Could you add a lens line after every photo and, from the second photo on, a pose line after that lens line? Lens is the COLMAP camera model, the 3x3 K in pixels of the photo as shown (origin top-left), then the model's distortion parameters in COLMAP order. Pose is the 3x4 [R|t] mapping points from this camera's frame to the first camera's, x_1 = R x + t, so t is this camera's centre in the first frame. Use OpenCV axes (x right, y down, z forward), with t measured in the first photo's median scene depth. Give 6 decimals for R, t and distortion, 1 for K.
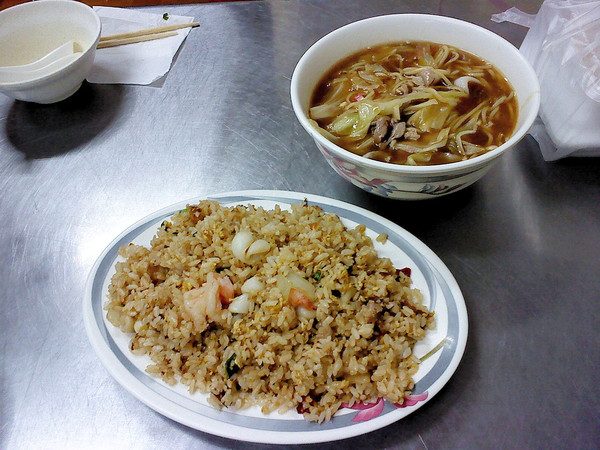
lens RADIAL K [[566.9, 0, 300.0], [0, 566.9, 225.0], [0, 0, 1]] dist [-0.037625, -0.023054]
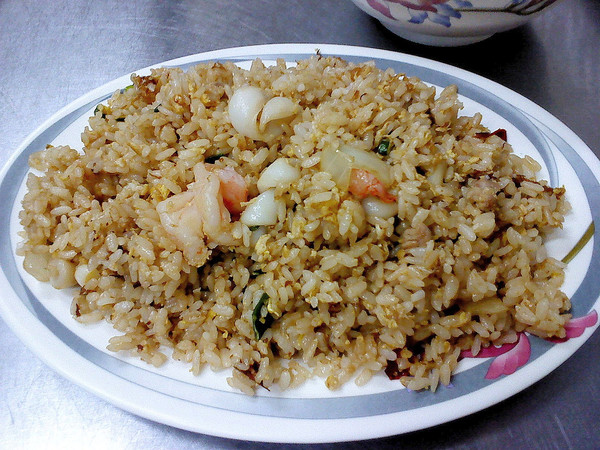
lens RADIAL K [[566.9, 0, 300.0], [0, 566.9, 225.0], [0, 0, 1]] dist [-0.037625, -0.023054]
pose [[0.984818, -0.126203, 0.119190, -0.130163], [0.114325, 0.988219, 0.101746, 0.096552], [-0.130627, -0.086575, 0.987644, 0.408157]]
